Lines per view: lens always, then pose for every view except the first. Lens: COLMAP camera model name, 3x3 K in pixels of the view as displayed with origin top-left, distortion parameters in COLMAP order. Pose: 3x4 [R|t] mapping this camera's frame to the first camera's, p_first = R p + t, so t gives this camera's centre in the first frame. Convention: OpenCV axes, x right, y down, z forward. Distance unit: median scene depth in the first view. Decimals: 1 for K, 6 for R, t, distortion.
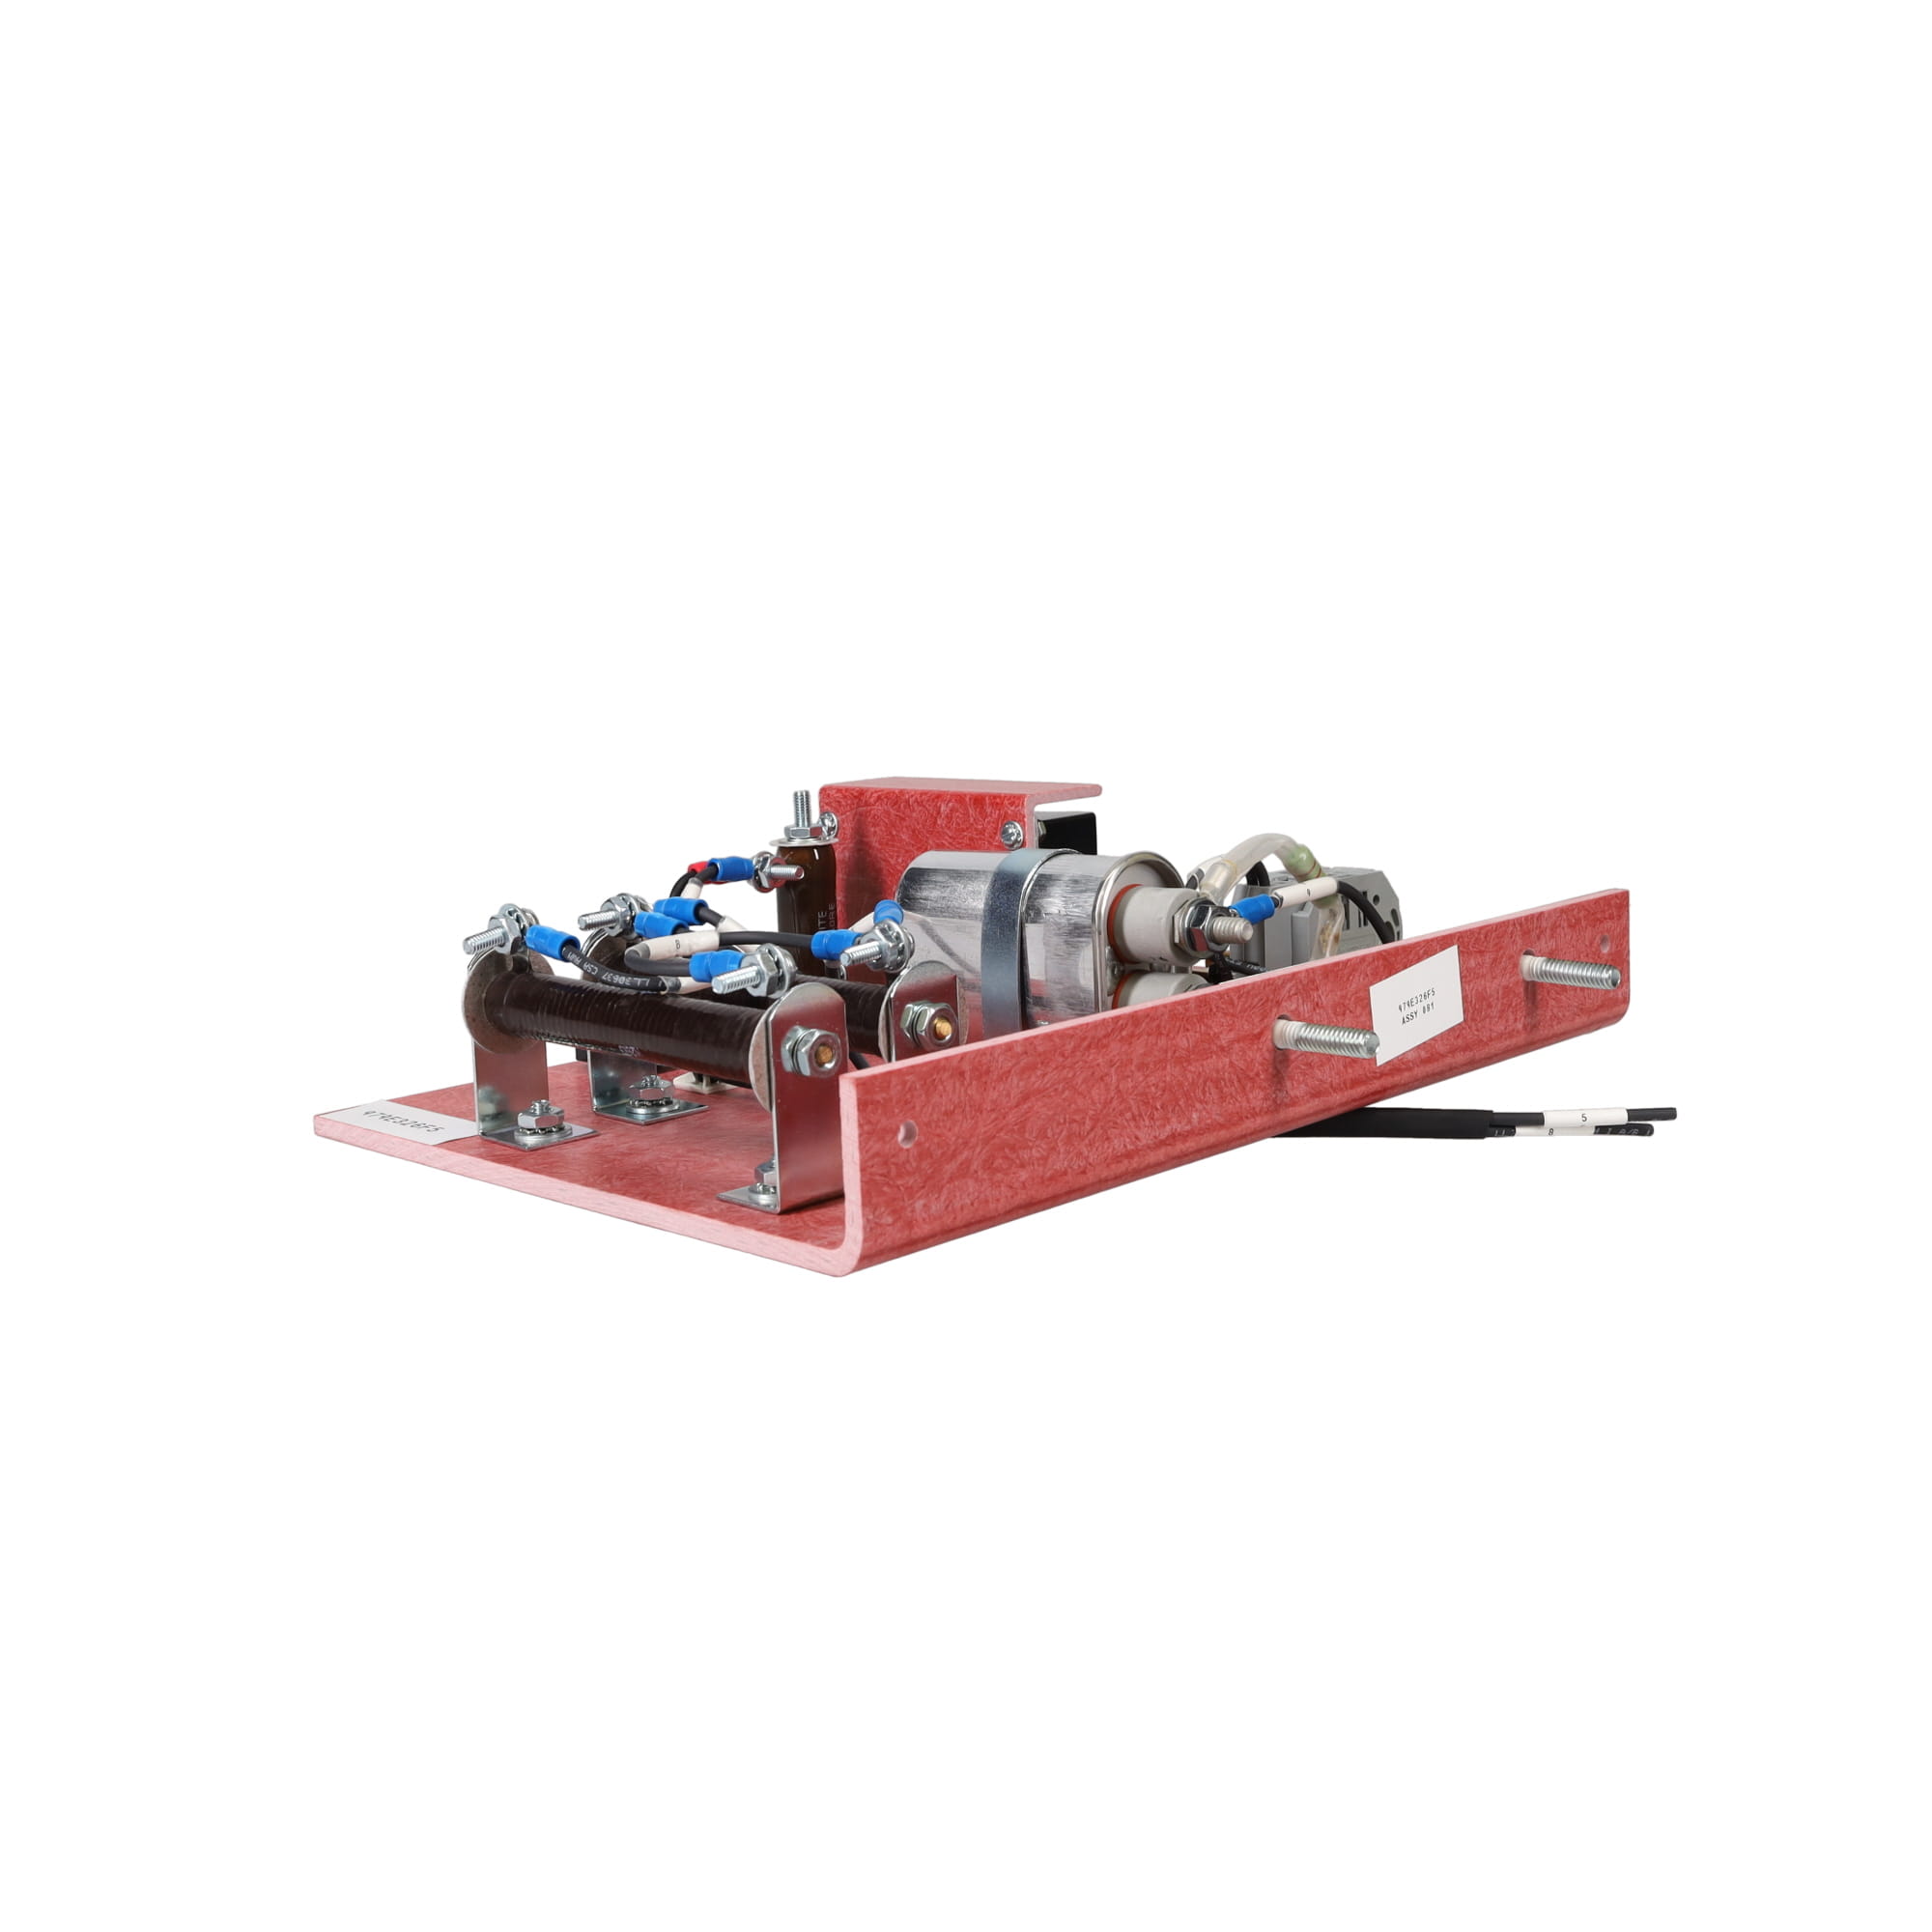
lens RADIAL K [[2282.0, 0, 965.3], [0, 2282.0, 963.0], [0, 0, 1]] dist [-0.012790, 0.000000]
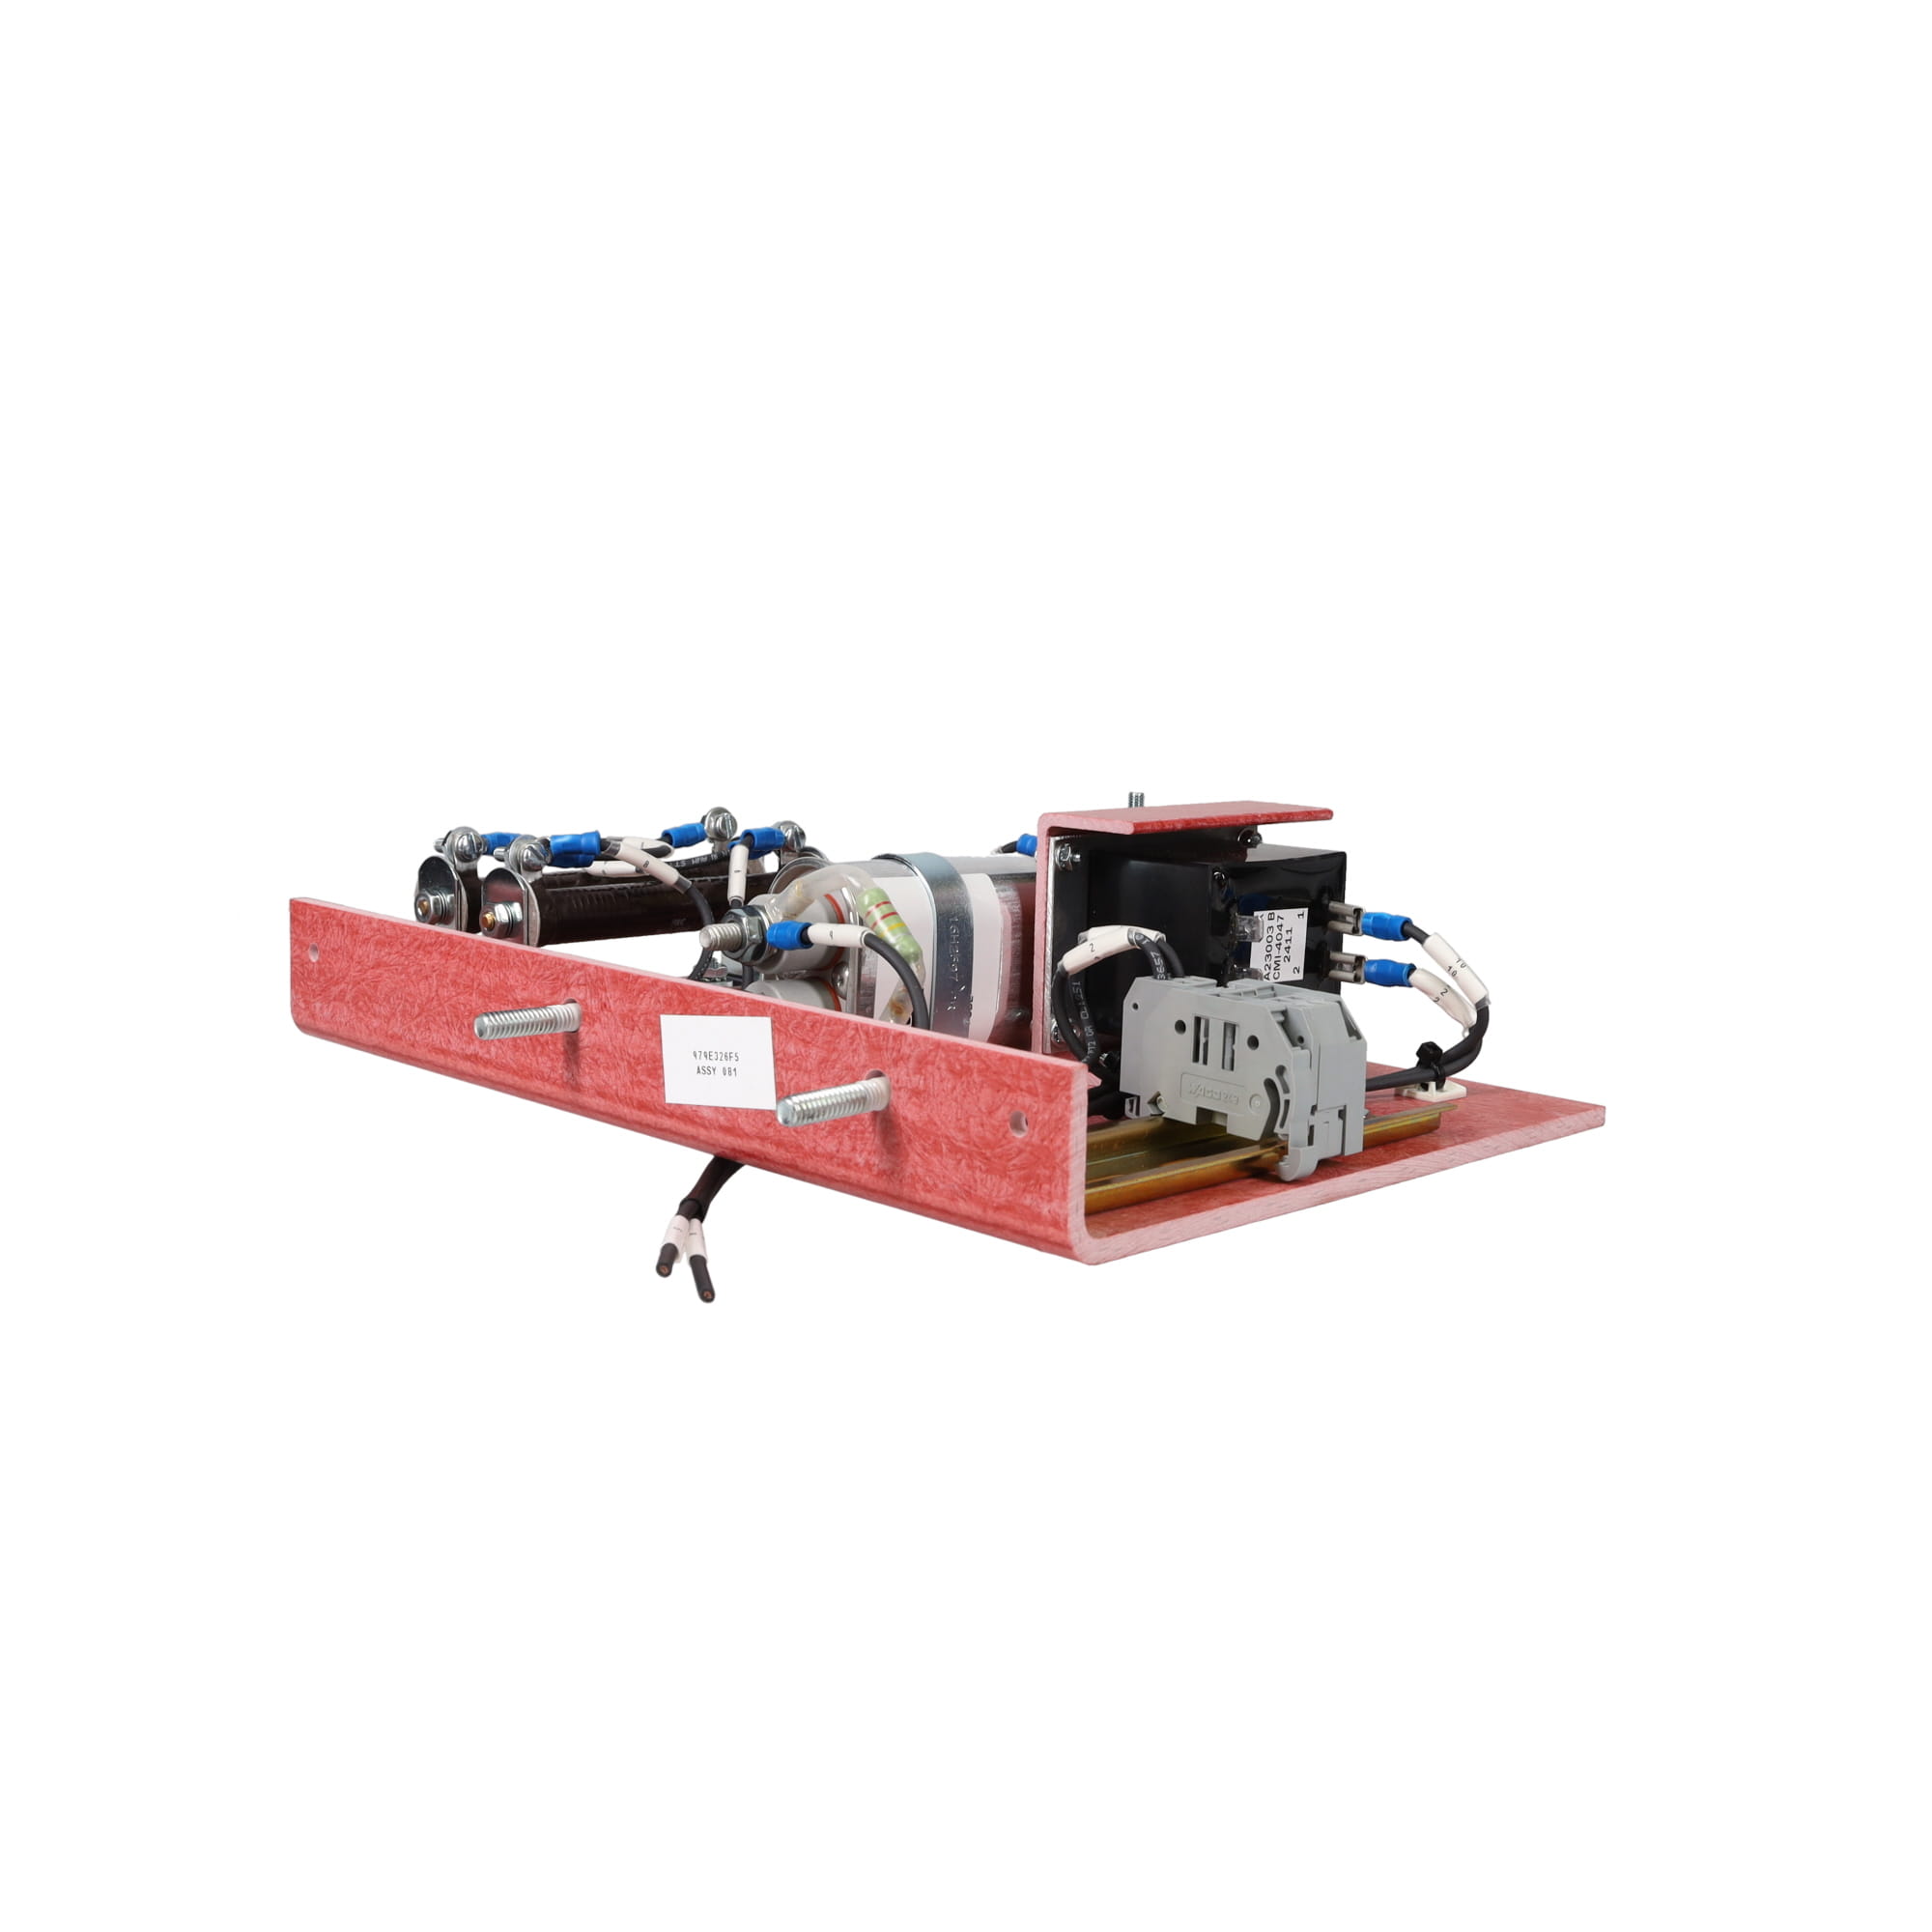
lens RADIAL K [[2282.0, 0, 965.5], [0, 2282.0, 964.4], [0, 0, 1]] dist [-0.012790, 0.000000]
pose [[-0.003765, 0.195009, -0.980794, 1.227676], [-0.189417, 0.962906, 0.192179, -0.240216], [0.981890, 0.186502, 0.033312, 1.214432]]
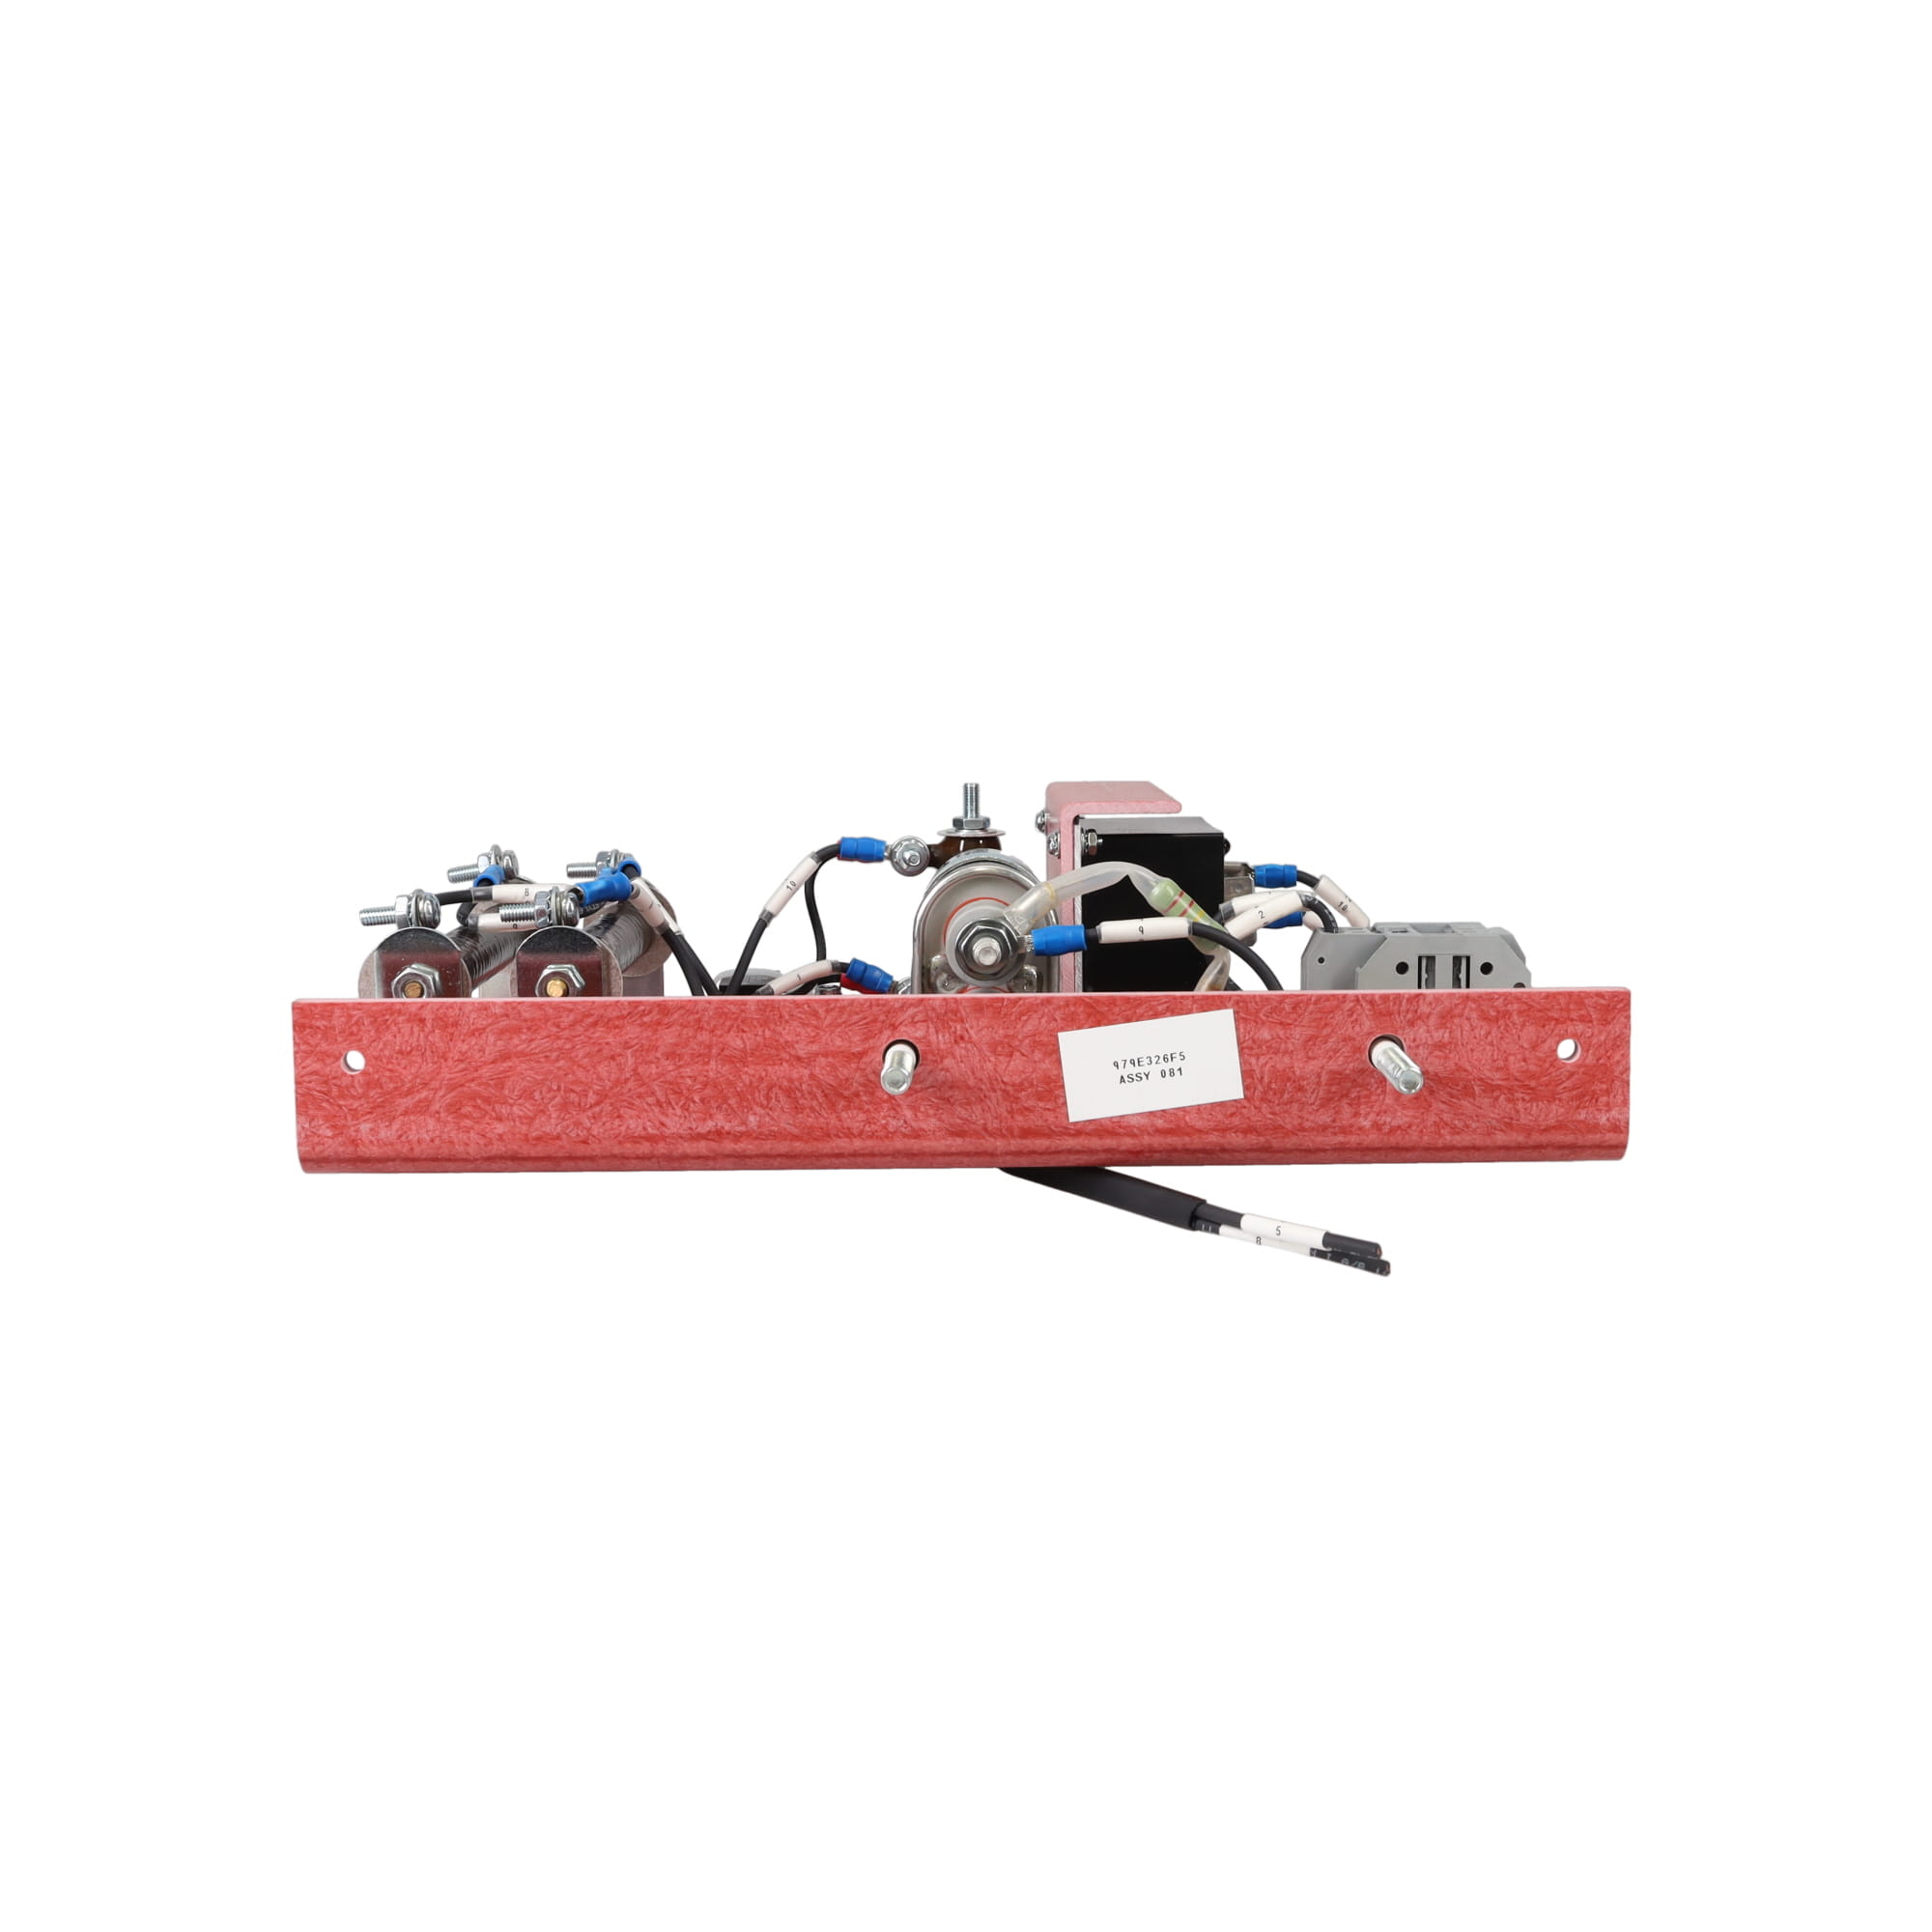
lens RADIAL K [[2282.0, 0, 961.9], [0, 2282.0, 967.5], [0, 0, 1]] dist [-0.012790, 0.000000]
pose [[0.707646, 0.137456, -0.693068, 0.867983], [-0.135425, 0.989095, 0.057893, -0.070041], [0.693467, 0.052891, 0.718544, 0.353458]]
